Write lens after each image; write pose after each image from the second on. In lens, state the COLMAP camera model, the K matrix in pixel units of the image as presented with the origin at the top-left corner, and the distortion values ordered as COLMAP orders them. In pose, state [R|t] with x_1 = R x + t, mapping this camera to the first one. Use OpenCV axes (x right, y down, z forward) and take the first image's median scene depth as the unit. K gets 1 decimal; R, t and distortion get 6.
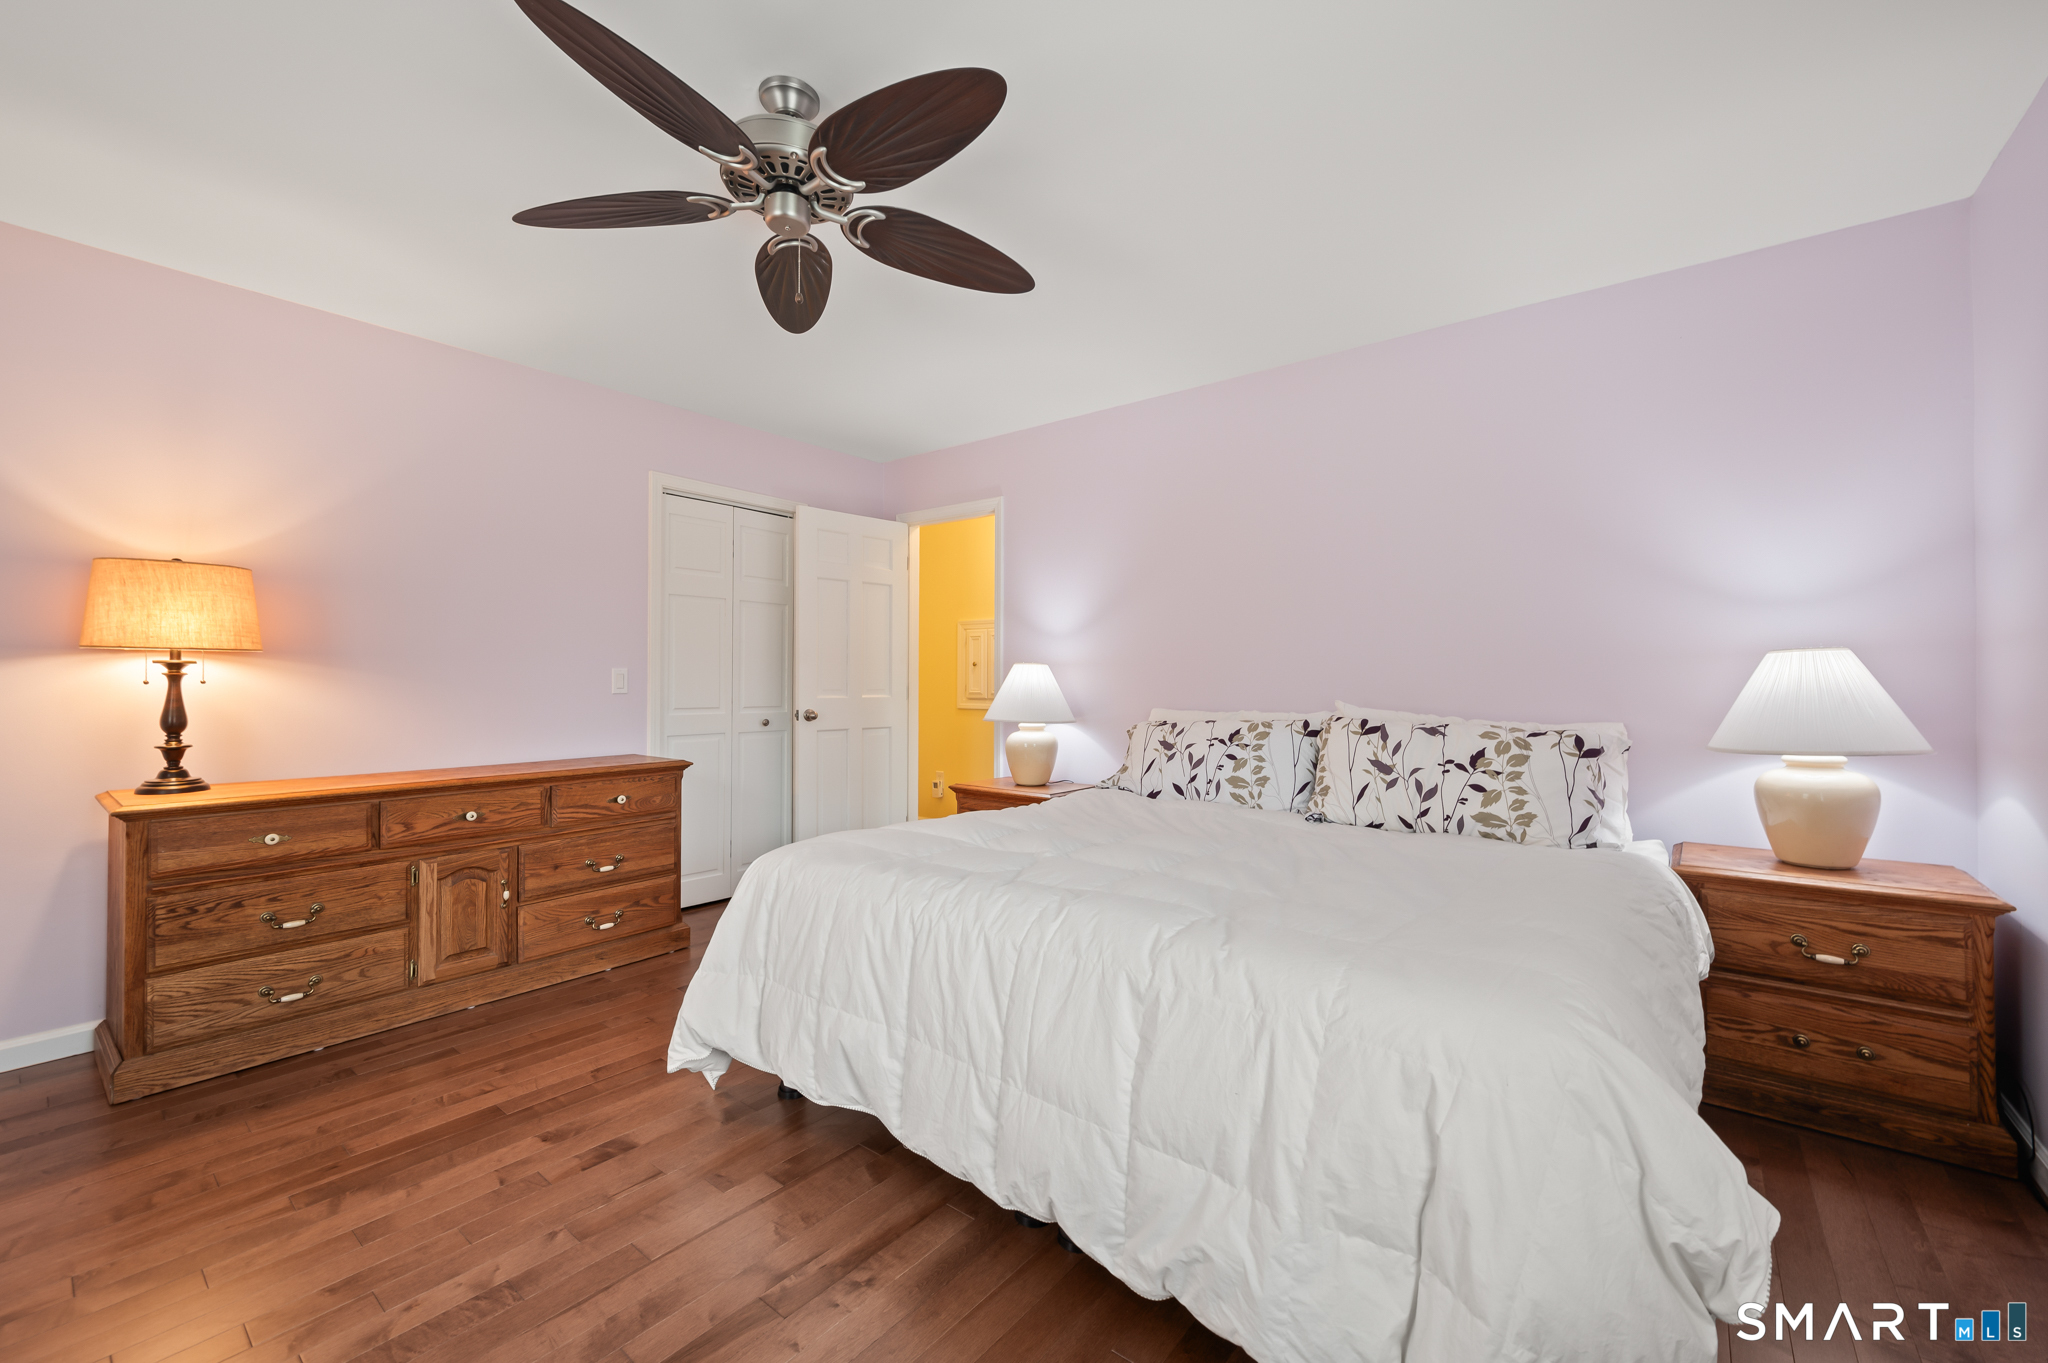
lens RADIAL K [[822.7, 0, 1028.2], [0, 822.7, 674.1], [0, 0, 1]] dist [0.000630, -0.000046]
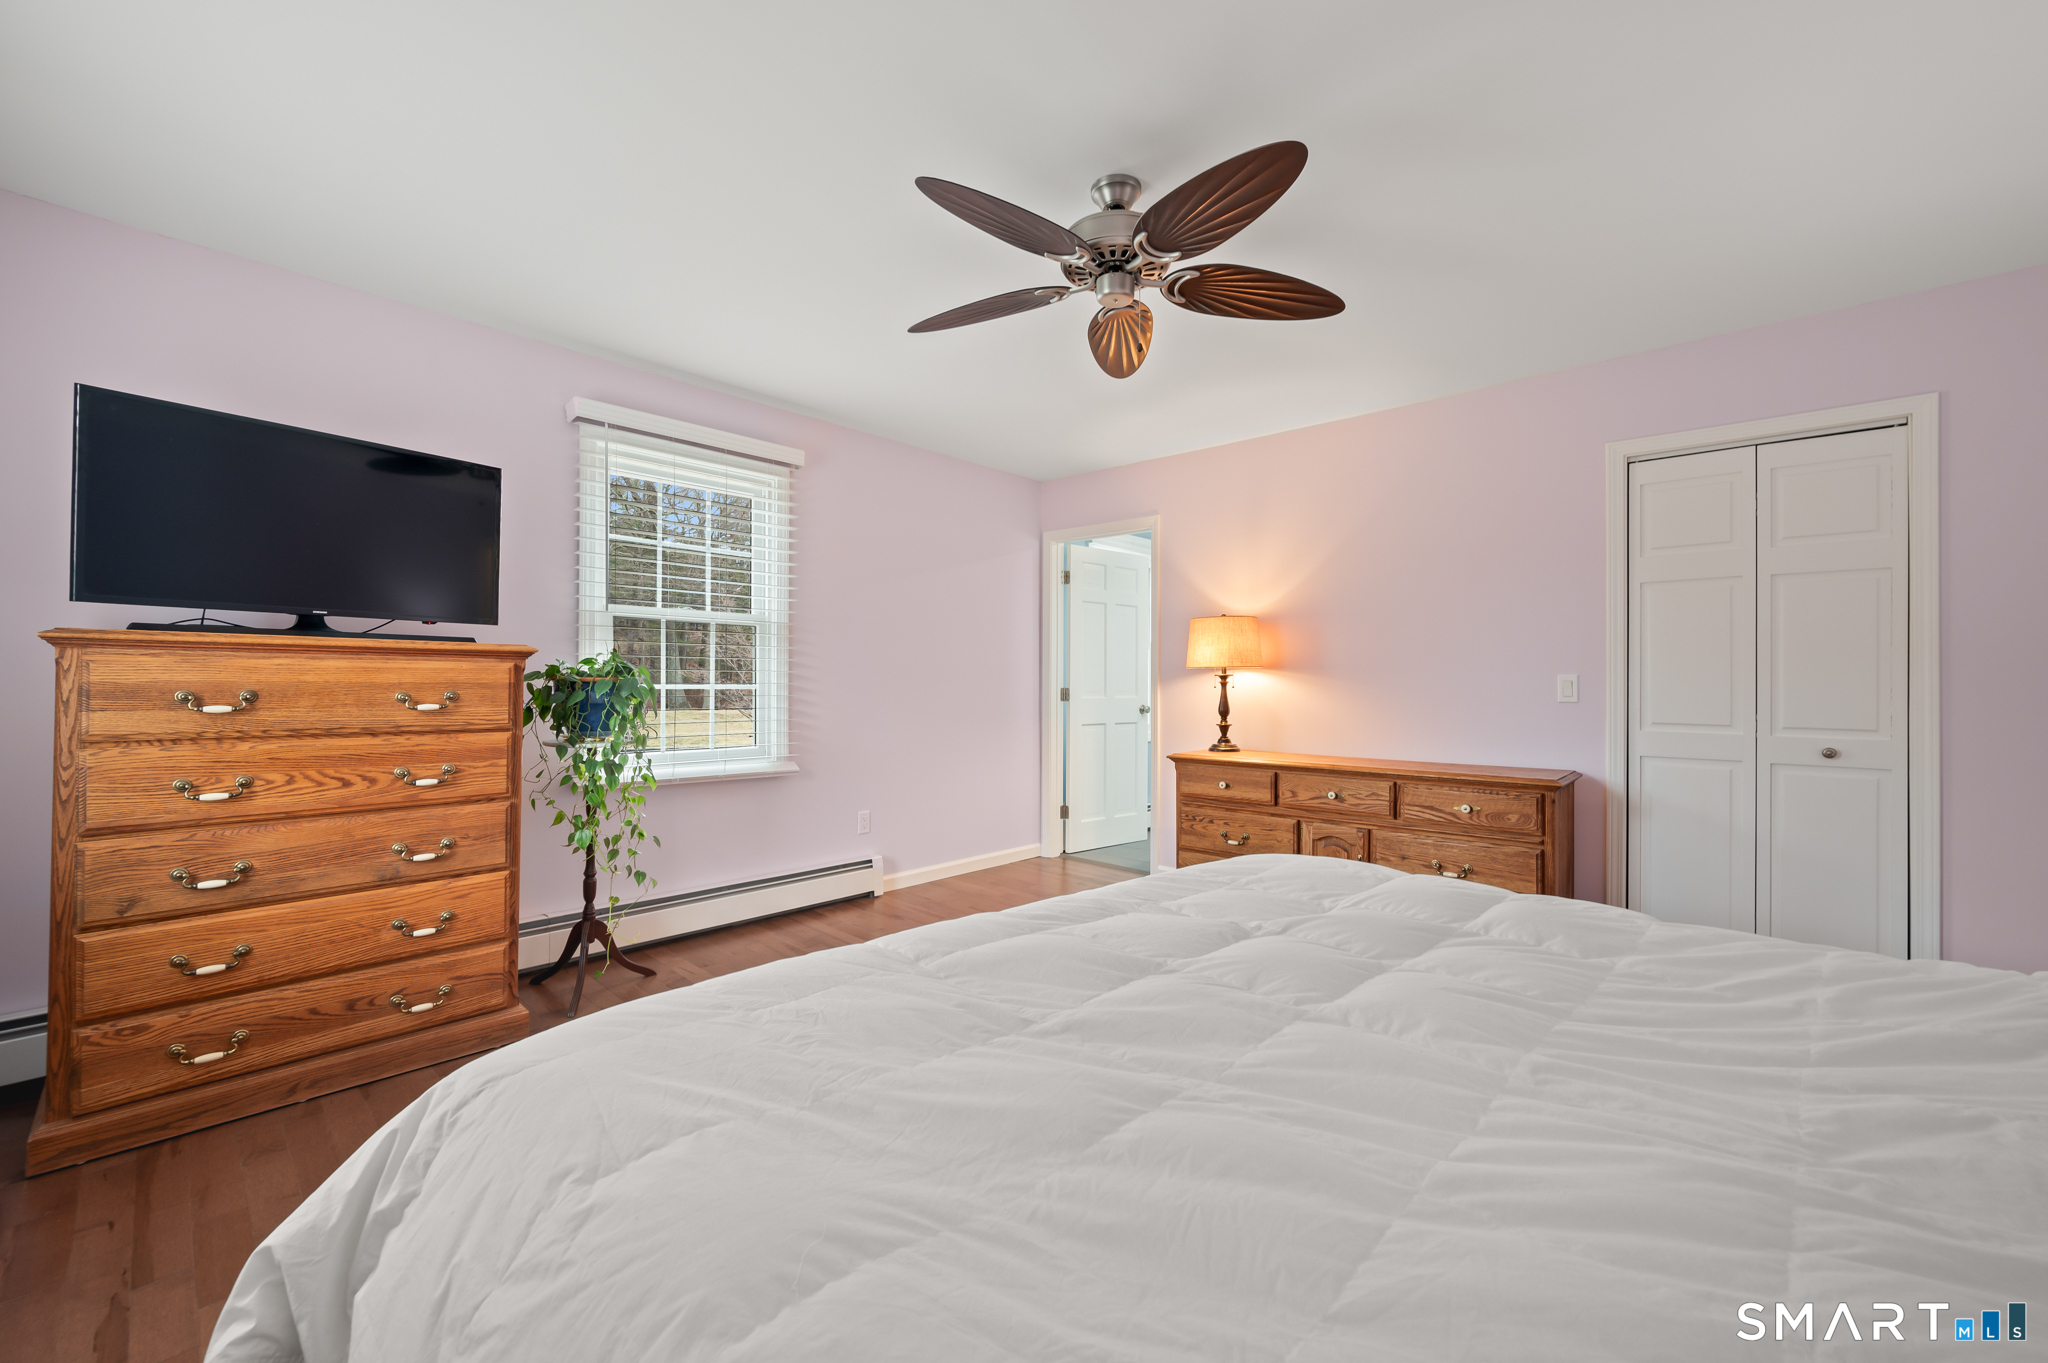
lens RADIAL K [[812.3, 0, 1037.3], [0, 812.3, 678.2], [0, 0, 1]] dist [0.001292, 0.000100]
pose [[-0.071875, -0.009010, -0.997373, 0.658520], [0.002183, 0.999955, -0.009190, 0.006179], [0.997411, -0.002838, -0.071852, 0.727779]]
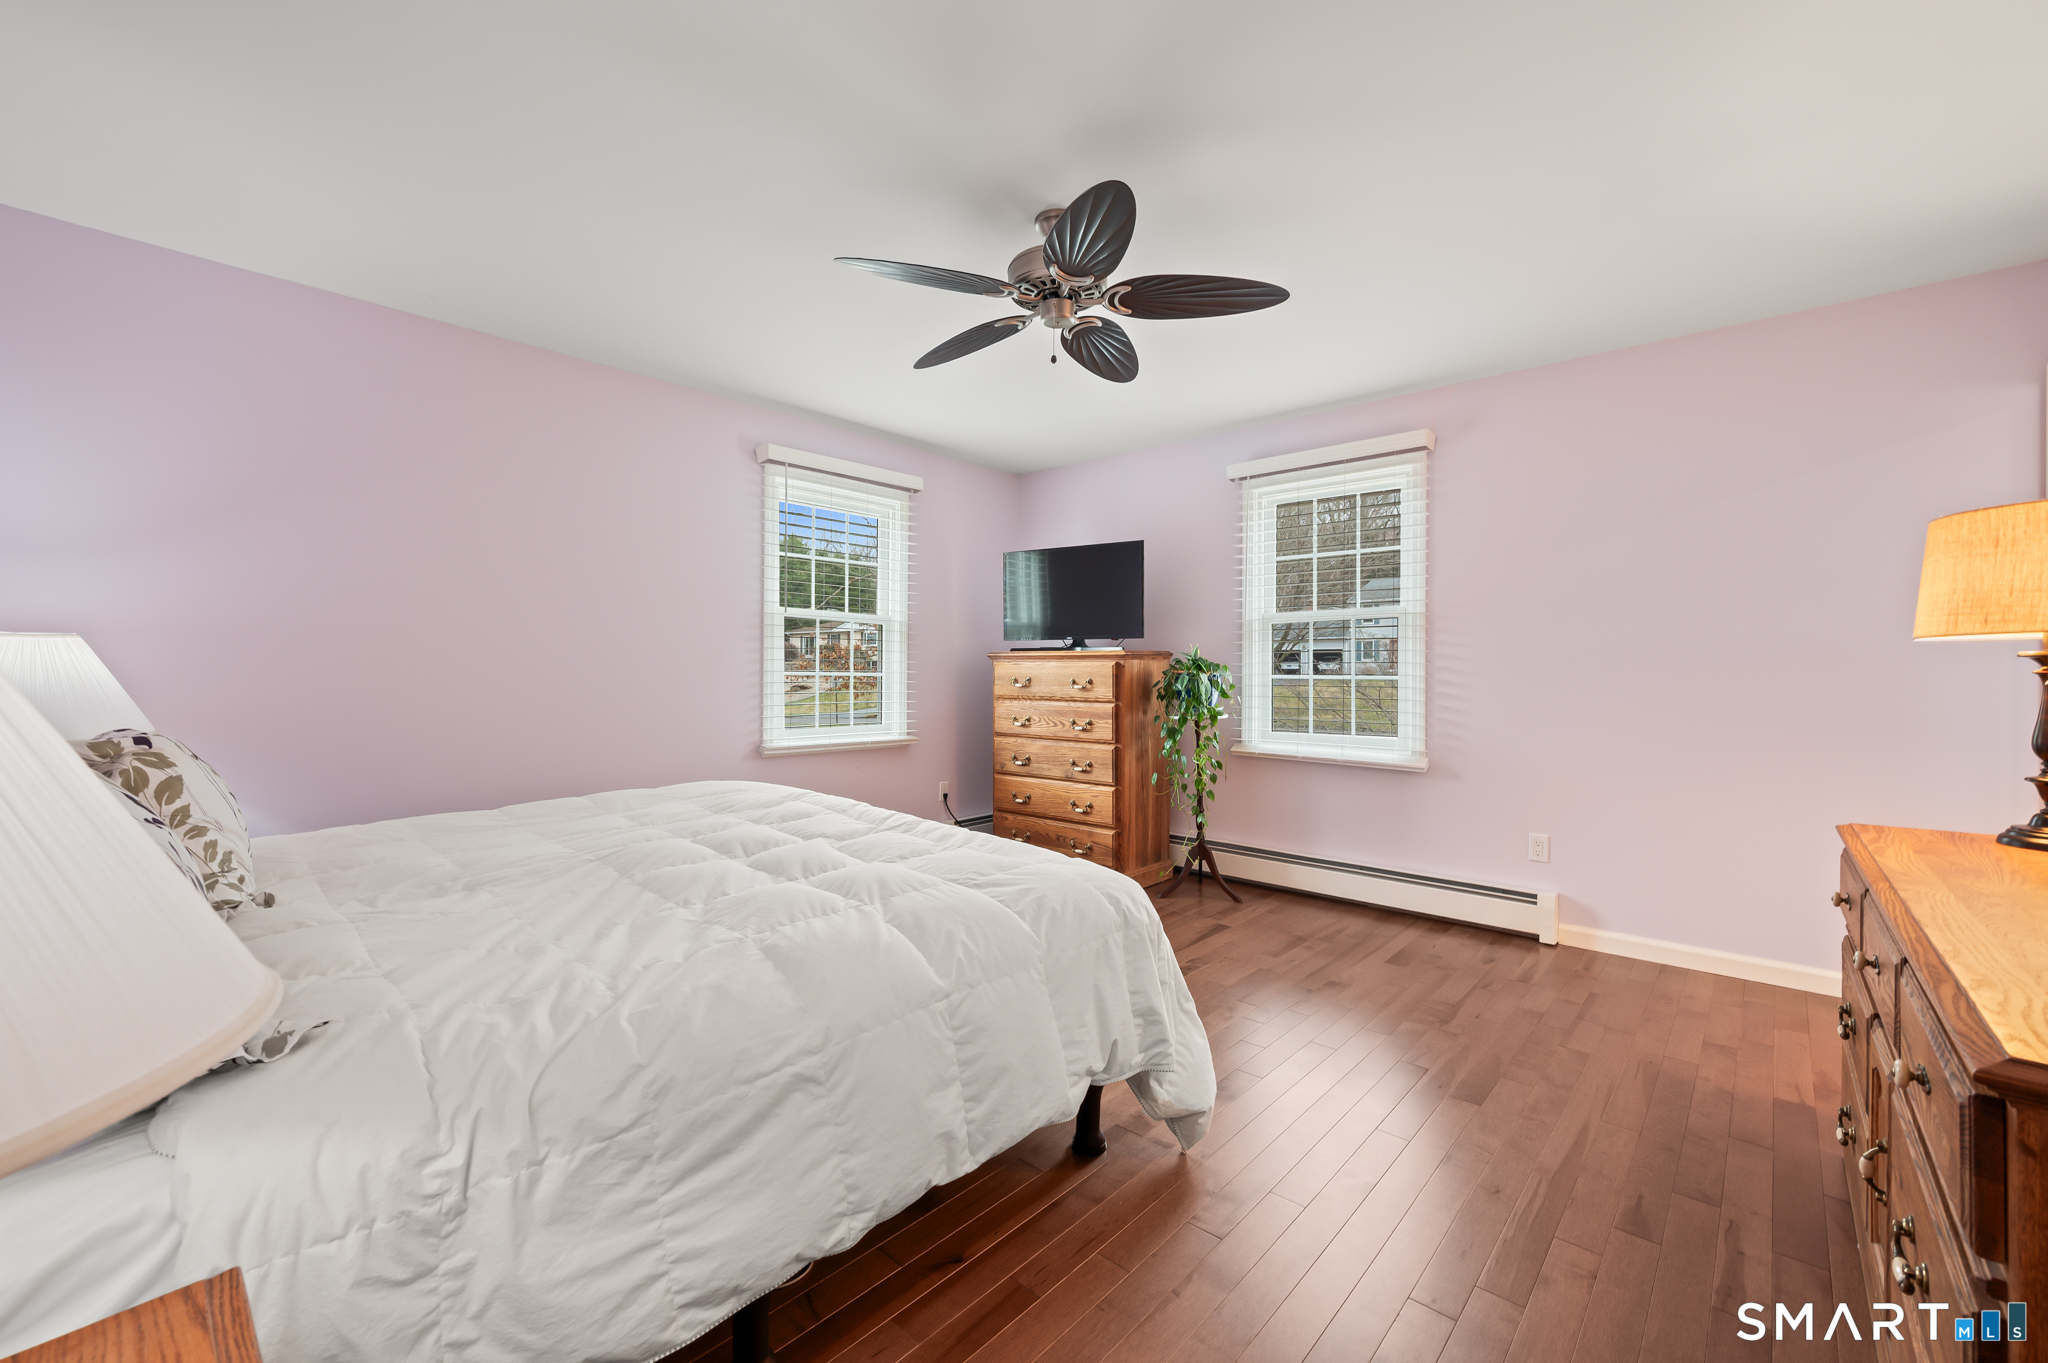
lens RADIAL K [[826.7, 0, 1030.8], [0, 826.7, 664.6], [0, 0, 1]] dist [-0.000188, -0.000194]
pose [[-0.997286, -0.007203, 0.073277, -0.246914], [-0.008291, 0.999860, -0.014547, 0.008144], [-0.073162, -0.015115, -0.997205, 1.692134]]
